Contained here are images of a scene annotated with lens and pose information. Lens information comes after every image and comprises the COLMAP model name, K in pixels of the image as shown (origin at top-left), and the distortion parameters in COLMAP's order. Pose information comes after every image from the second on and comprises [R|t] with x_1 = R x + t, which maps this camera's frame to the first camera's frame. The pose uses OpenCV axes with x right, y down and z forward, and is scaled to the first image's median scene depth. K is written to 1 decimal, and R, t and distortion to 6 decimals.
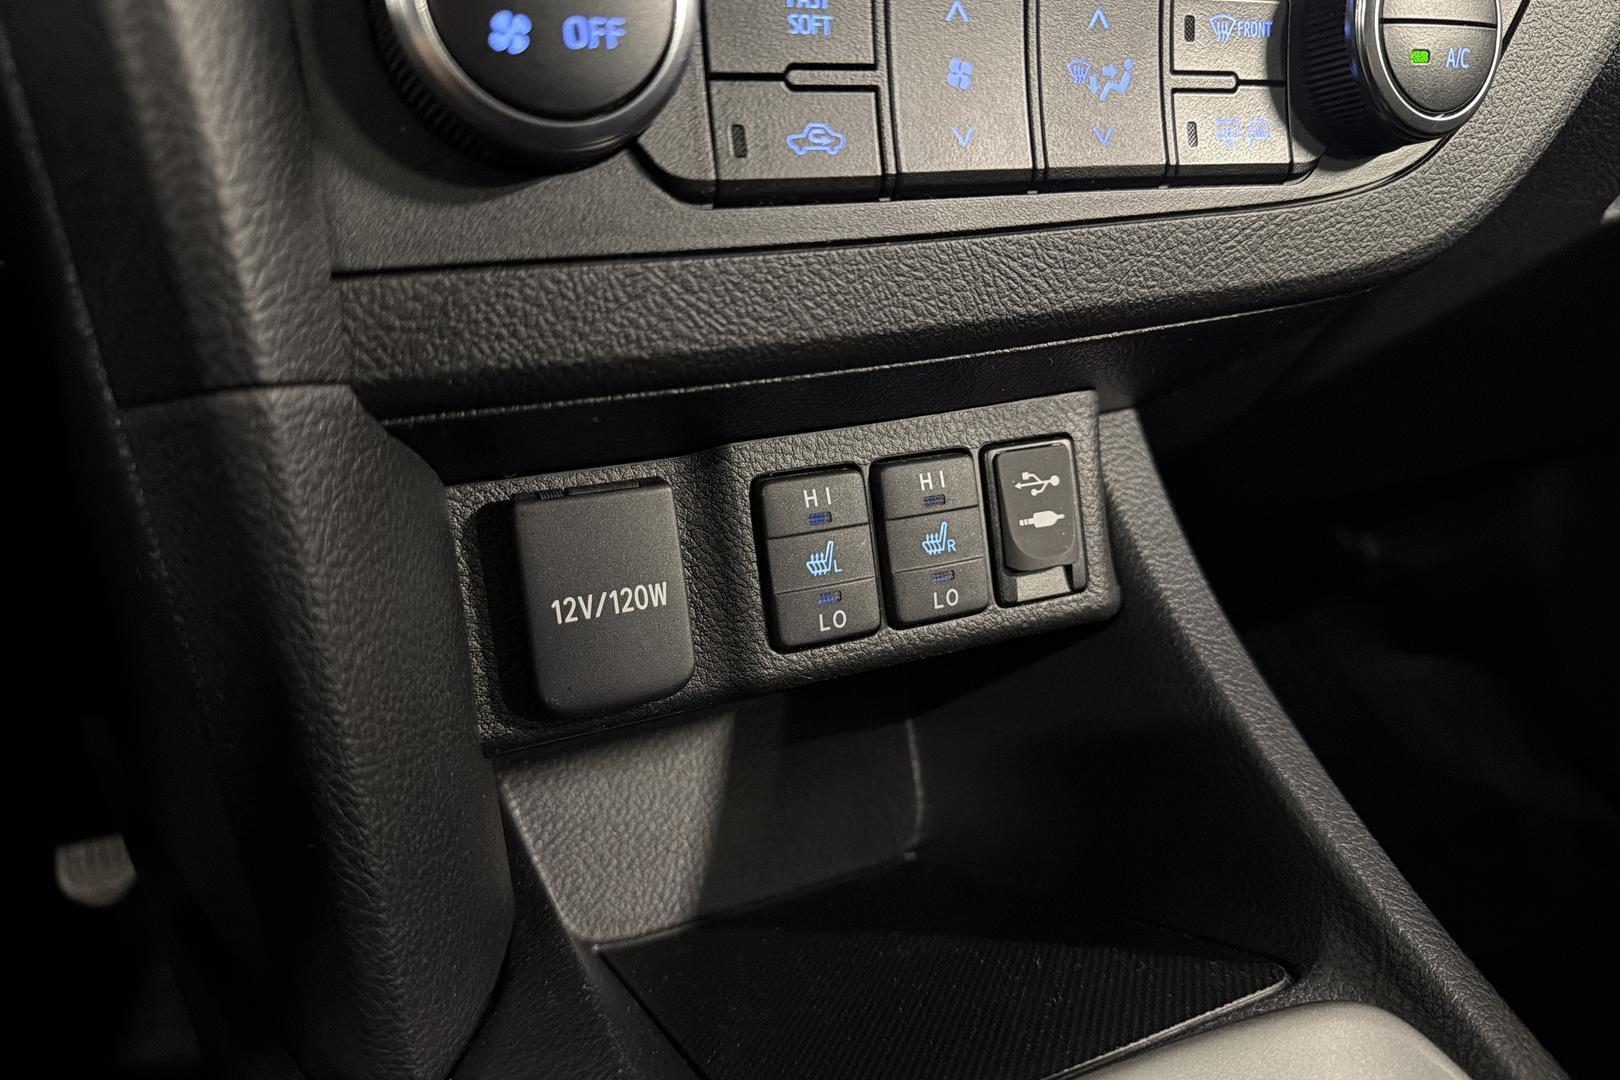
lens RADIAL K [[1149.6, 0, 831.9], [0, 1149.6, 602.4], [0, 0, 1]] dist [0.204269, -0.454066]
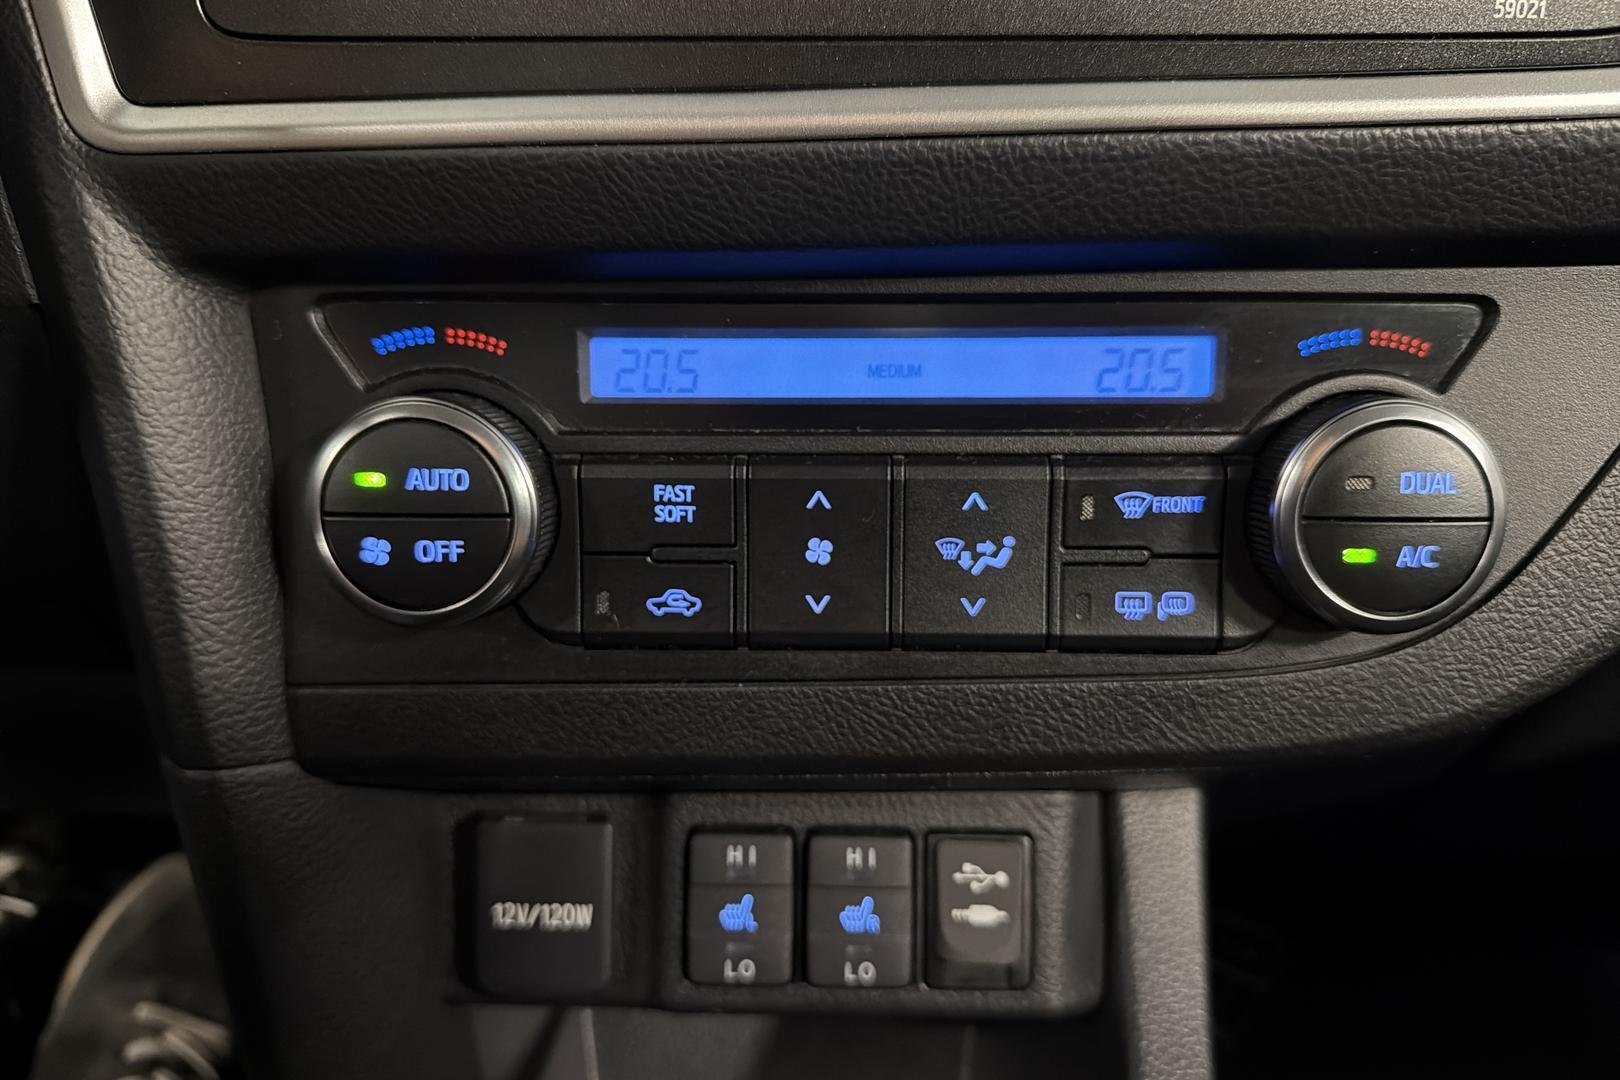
lens RADIAL K [[1167.7, 0, 834.9], [0, 1167.7, 588.0], [0, 0, 1]] dist [0.058109, -0.105572]
pose [[0.883929, 0.147434, -0.443770, 0.532779], [-0.176855, 0.983910, -0.025385, -0.334036], [0.432887, 0.100921, 0.895781, 0.011343]]
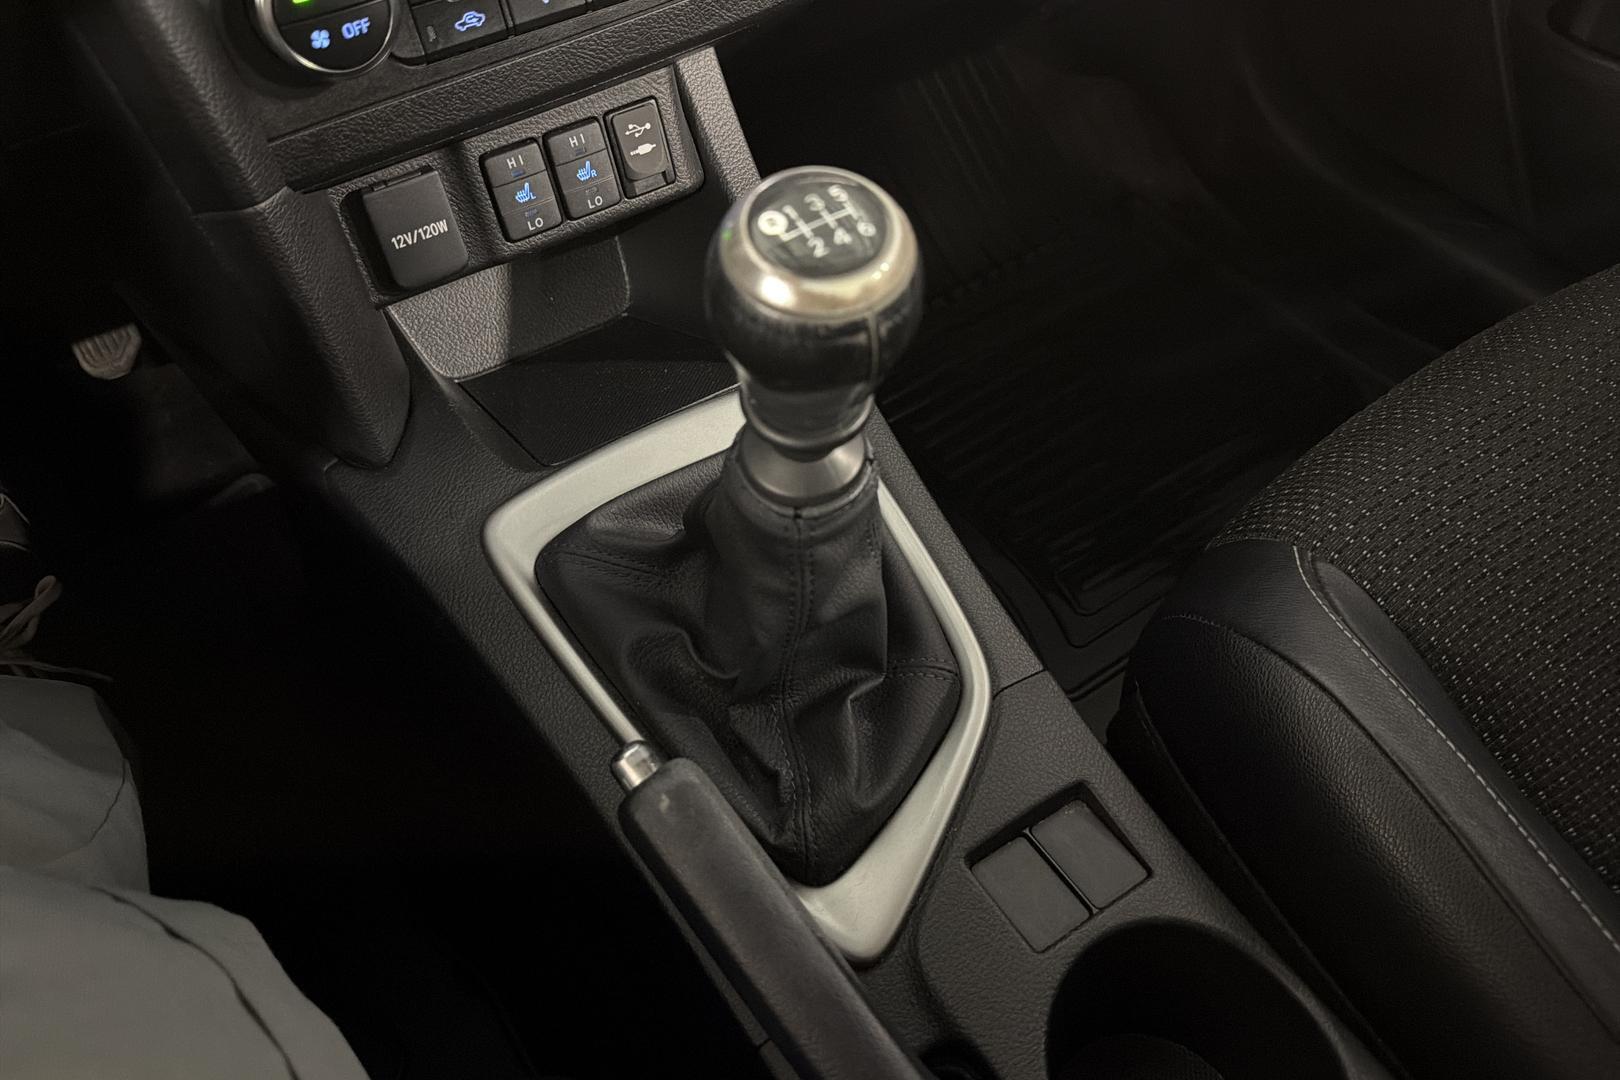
lens RADIAL K [[1119.4, 0, 806.1], [0, 1119.4, 540.1], [0, 0, 1]] dist [0.004922, -0.024875]
pose [[0.992258, -0.108945, 0.059623, 0.295329], [0.067596, 0.876502, 0.476628, -0.403022], [-0.104187, -0.468908, 0.877081, -1.012297]]
